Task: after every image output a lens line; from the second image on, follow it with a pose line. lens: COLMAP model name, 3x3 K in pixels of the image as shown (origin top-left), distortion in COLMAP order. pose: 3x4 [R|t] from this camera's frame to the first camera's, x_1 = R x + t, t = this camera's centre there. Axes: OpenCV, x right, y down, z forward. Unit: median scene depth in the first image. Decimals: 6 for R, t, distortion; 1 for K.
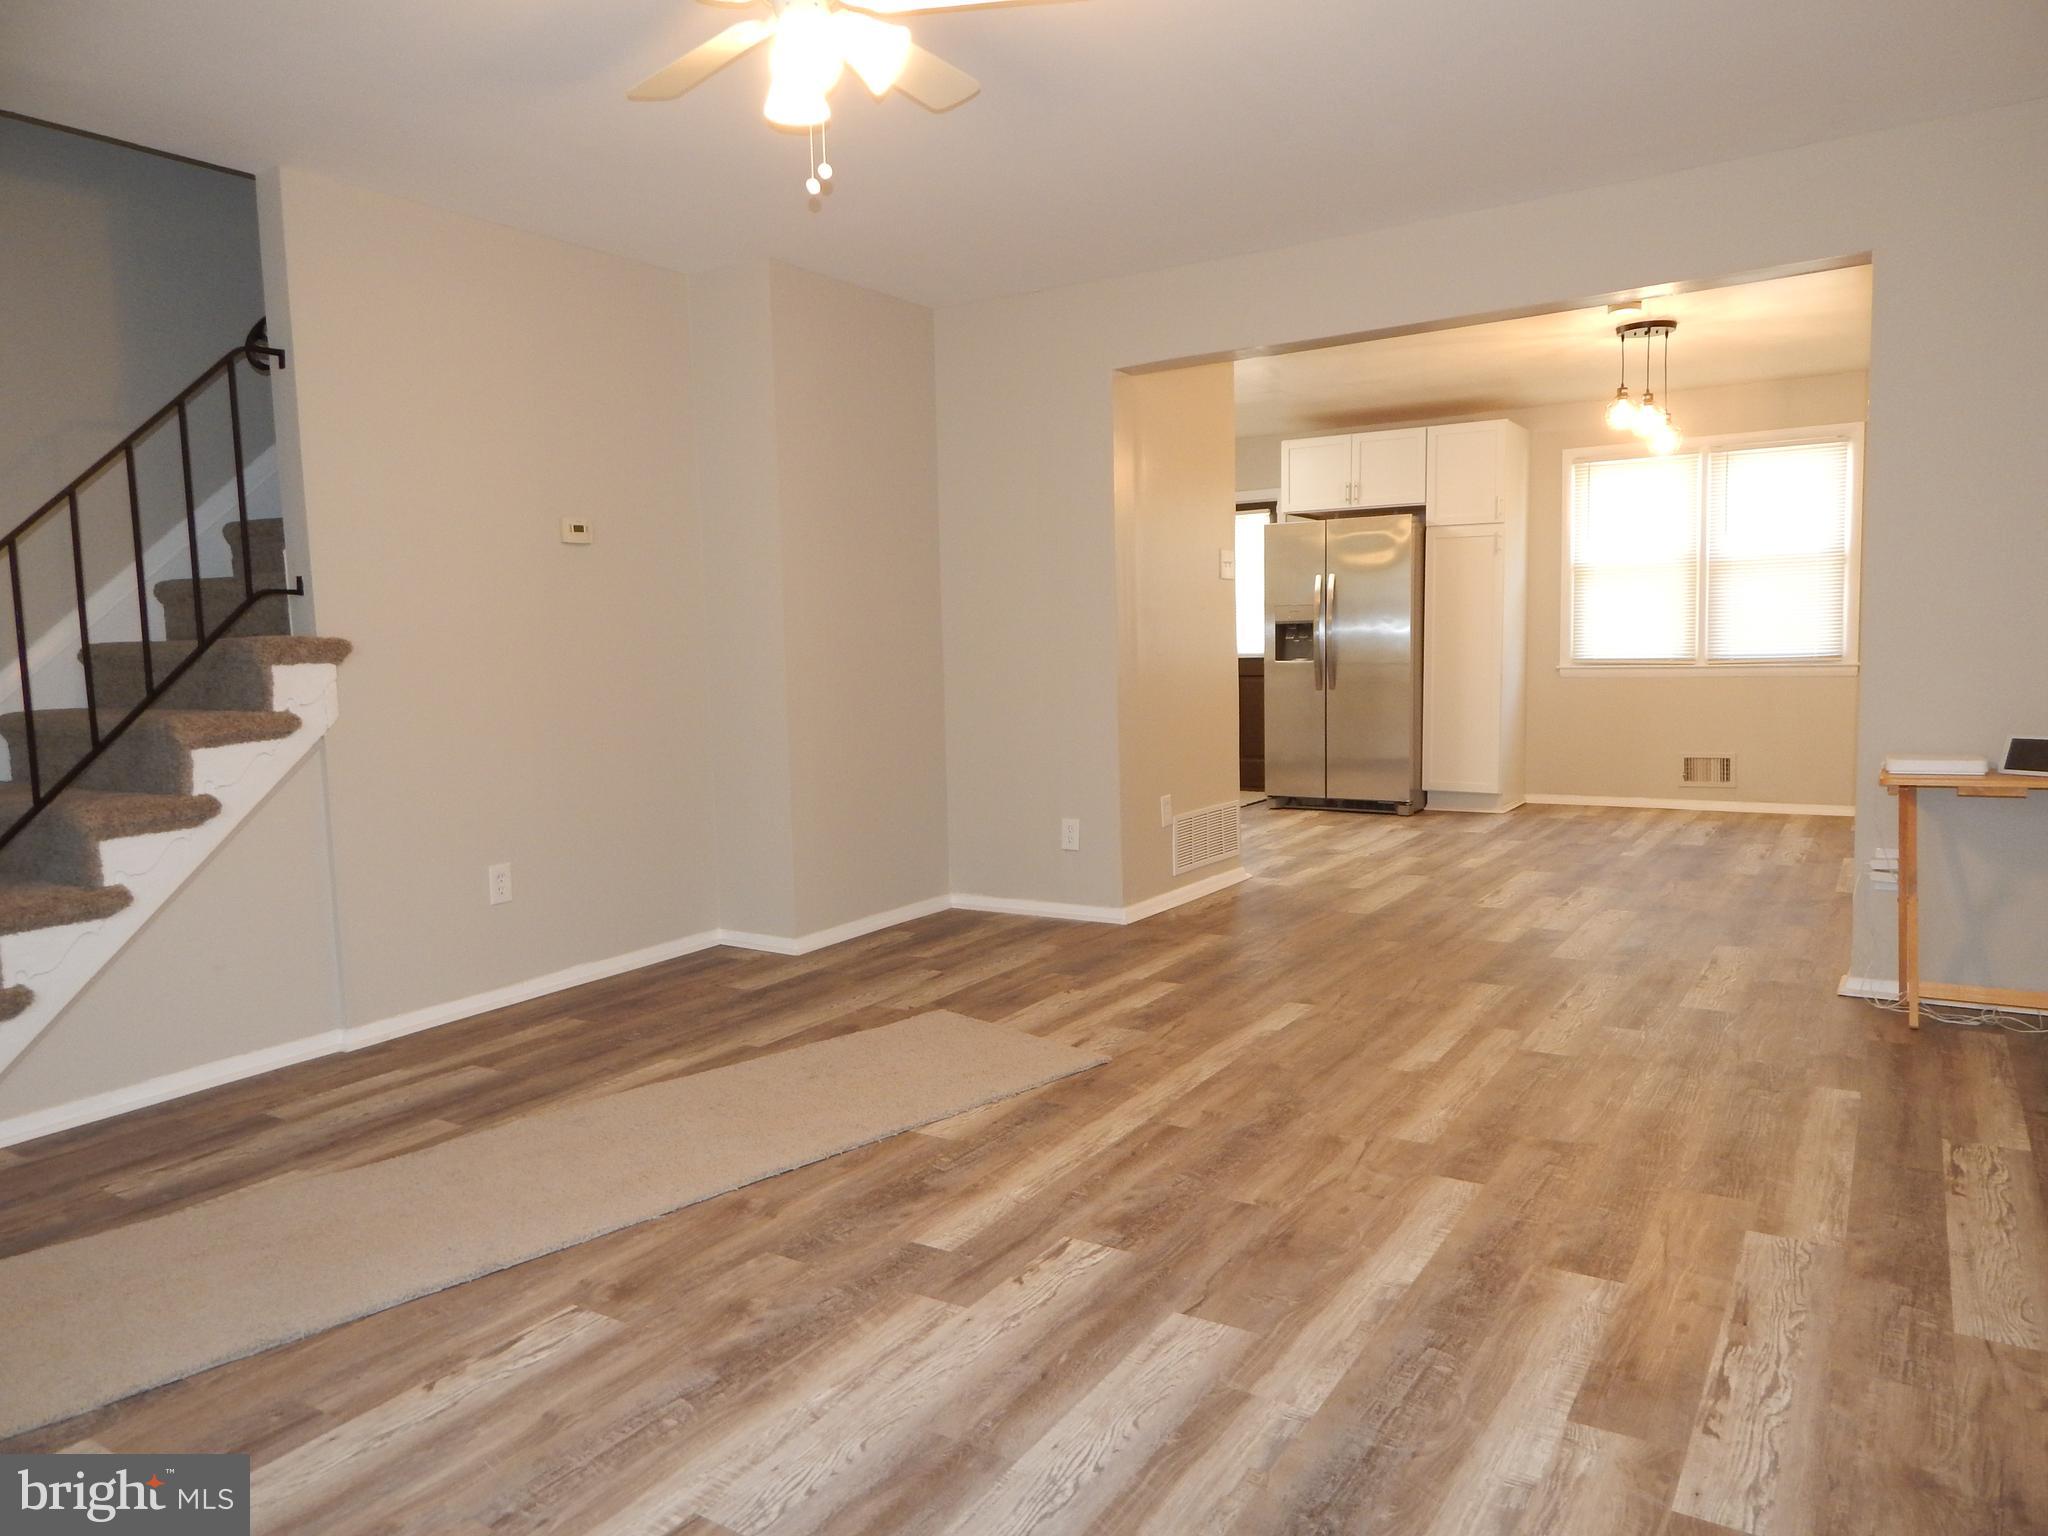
lens RADIAL K [[1361.0, 0, 1035.0], [0, 1361.0, 764.1], [0, 0, 1]] dist [0.019219, -0.018219]
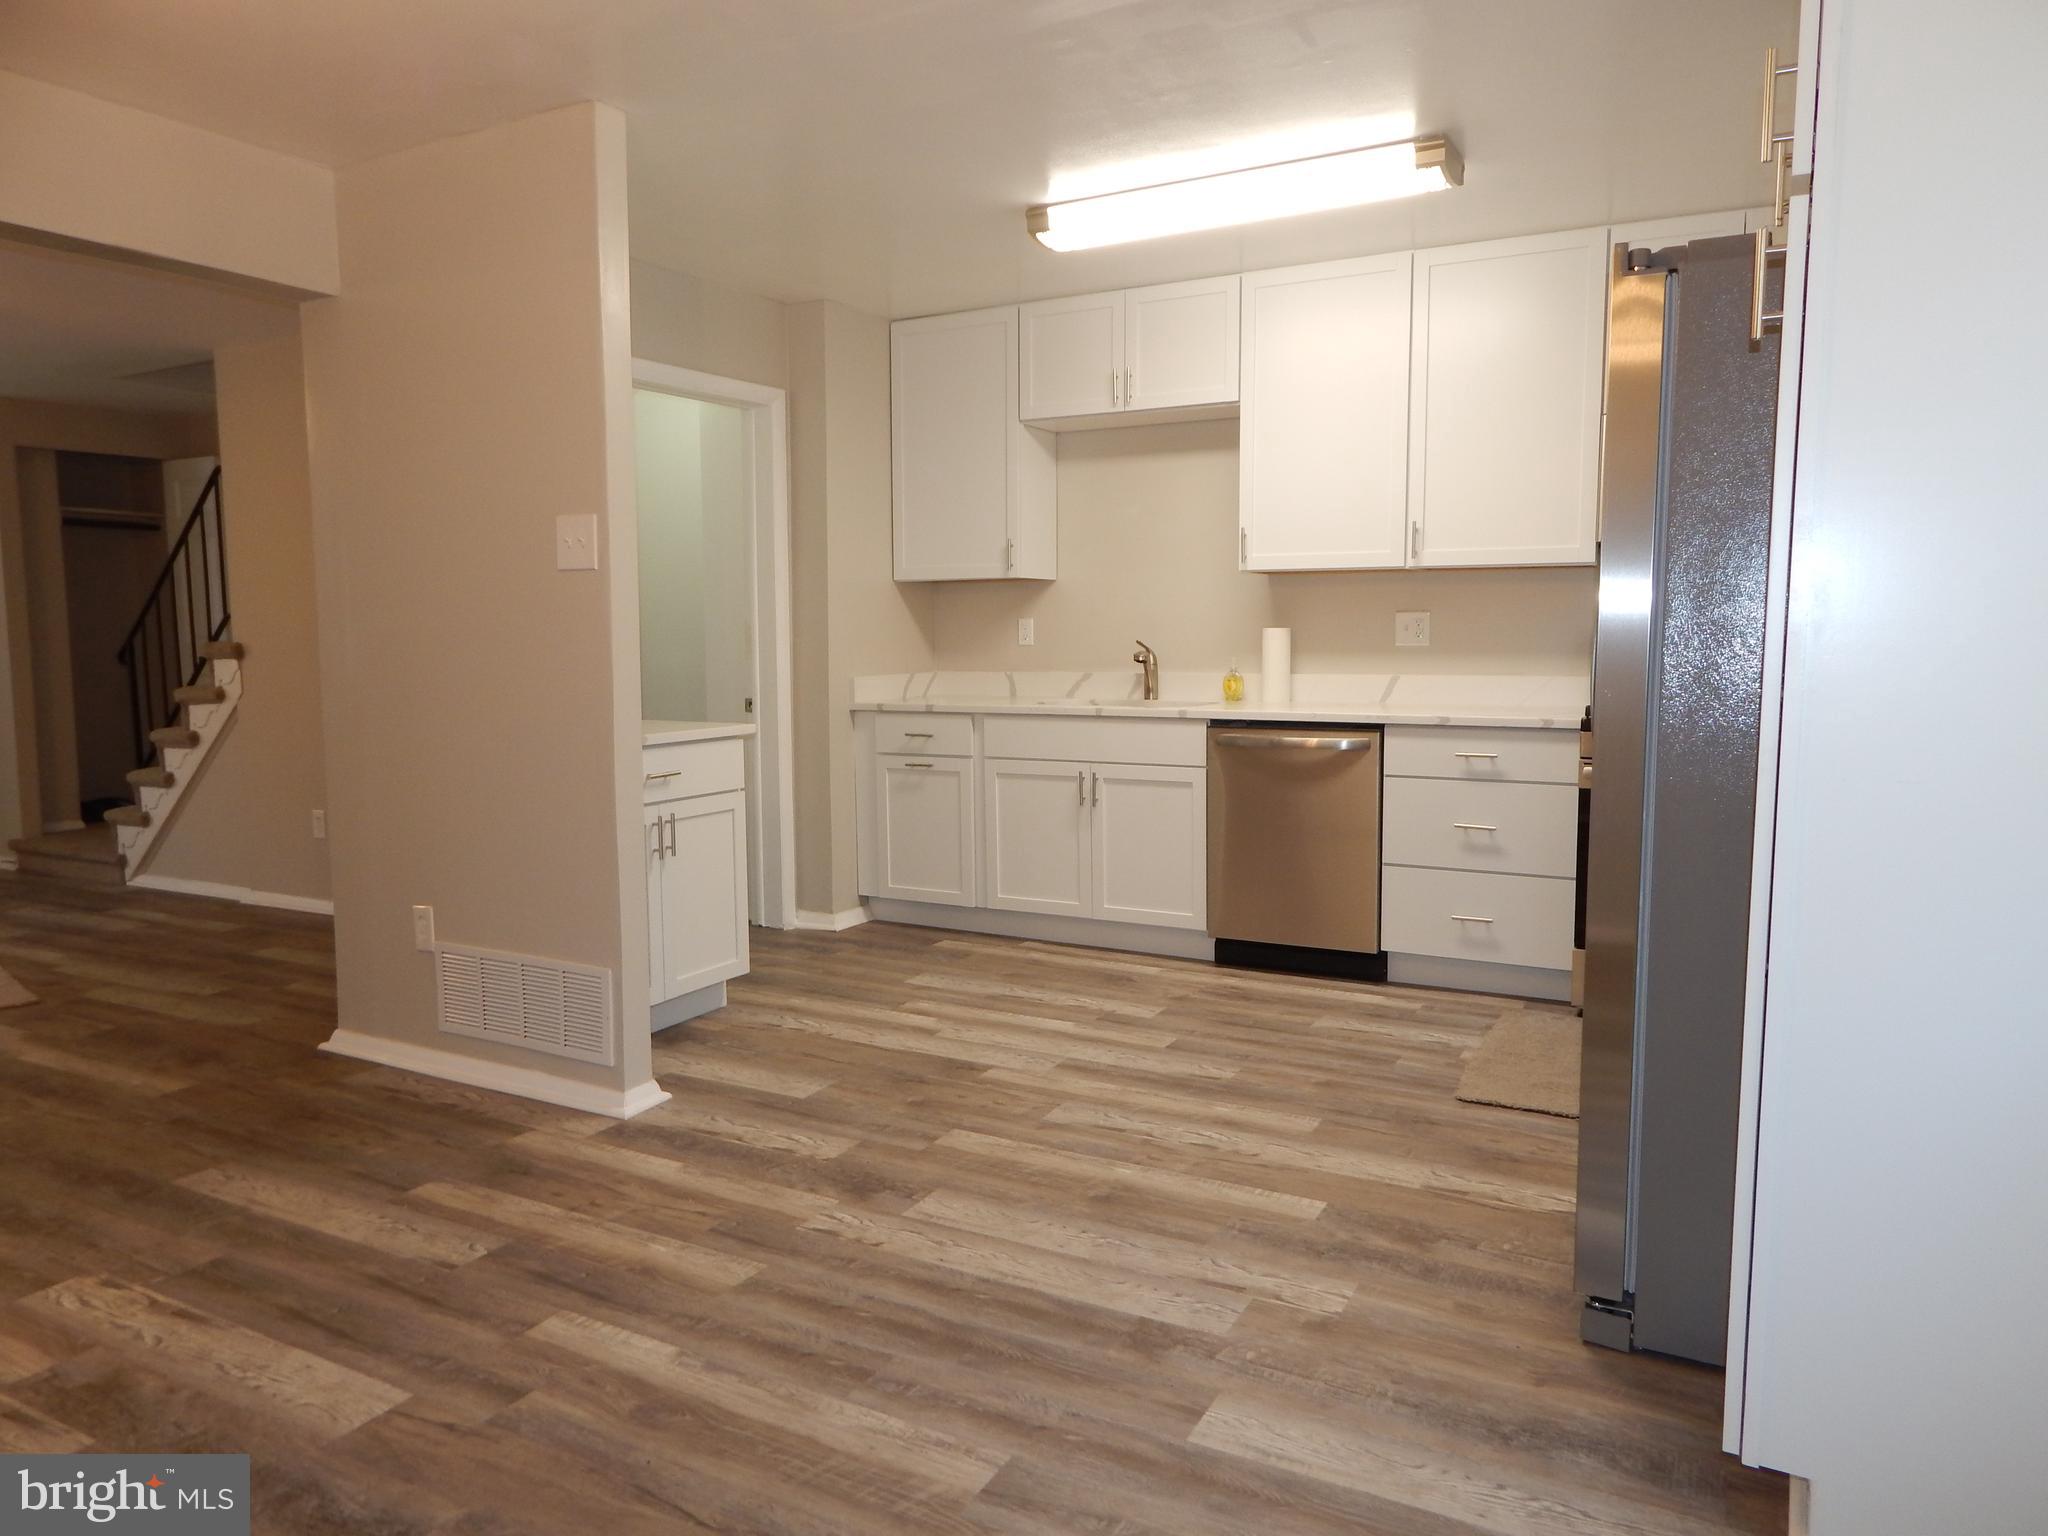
lens RADIAL K [[1361.0, 0, 1035.0], [0, 1361.0, 764.2], [0, 0, 1]] dist [0.019219, -0.018219]
pose [[0.067372, 0.128145, -0.989464, 0.994057], [-0.082323, 0.989050, 0.122486, -0.197801], [0.994326, 0.073204, 0.077184, 1.599674]]
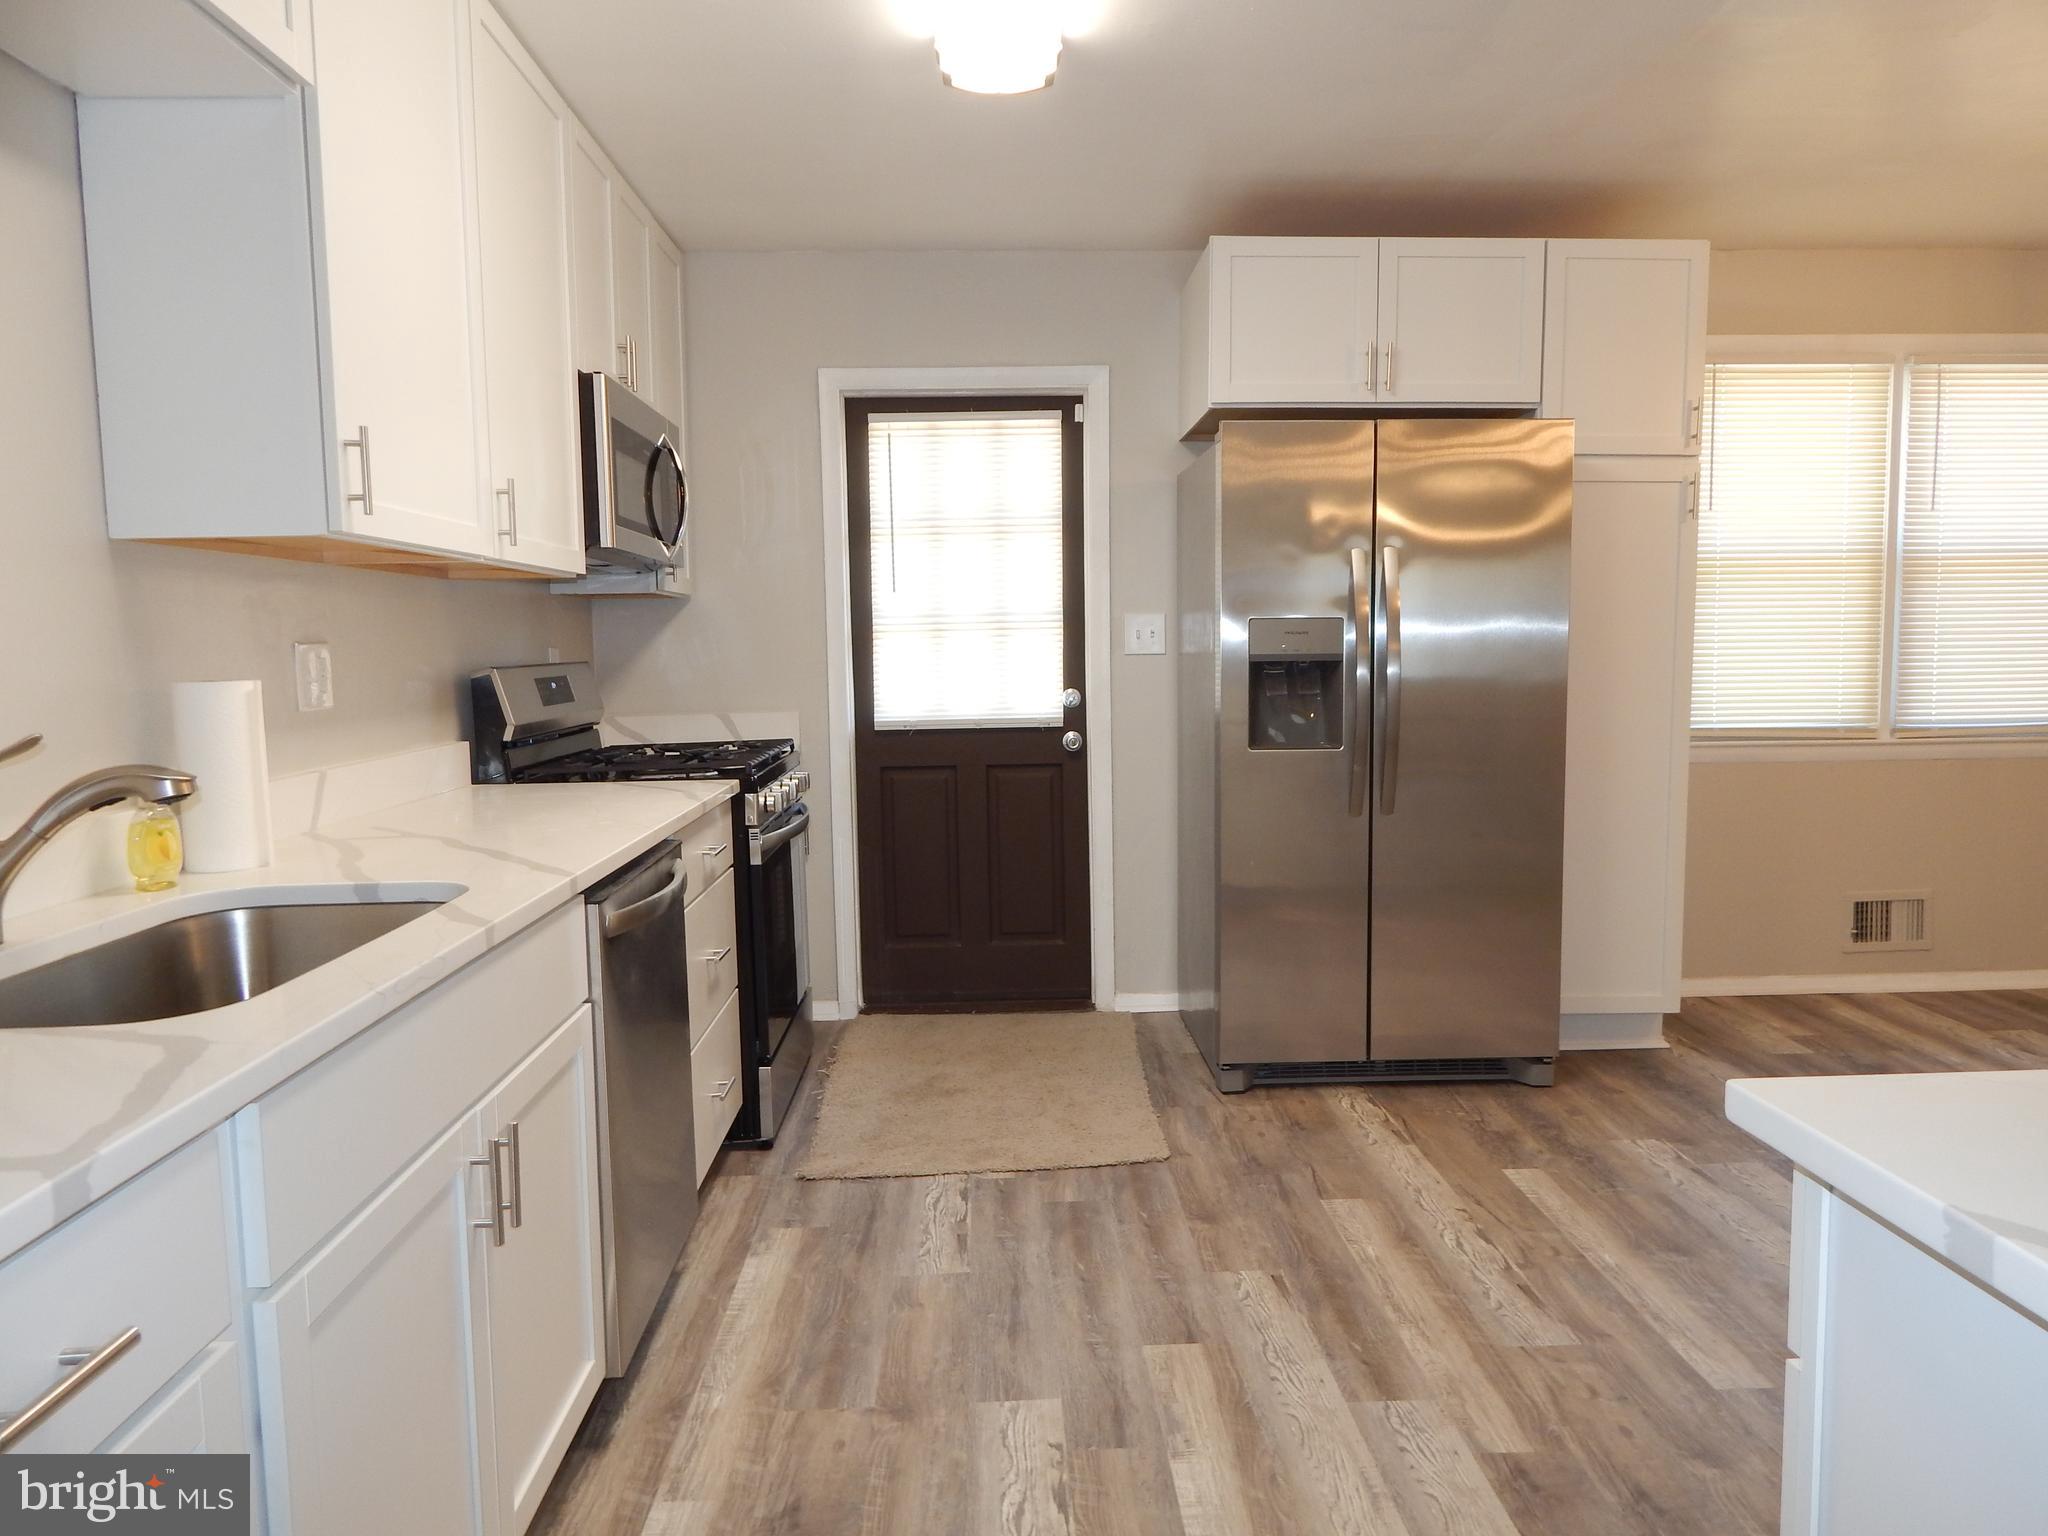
lens RADIAL K [[1361.0, 0, 1040.4], [0, 1361.0, 761.3], [0, 0, 1]] dist [0.019219, -0.018219]
pose [[0.820997, -0.038650, 0.569623, -0.227281], [0.043251, 0.999049, 0.005449, -0.150072], [-0.569292, 0.020163, 0.821888, 1.345623]]
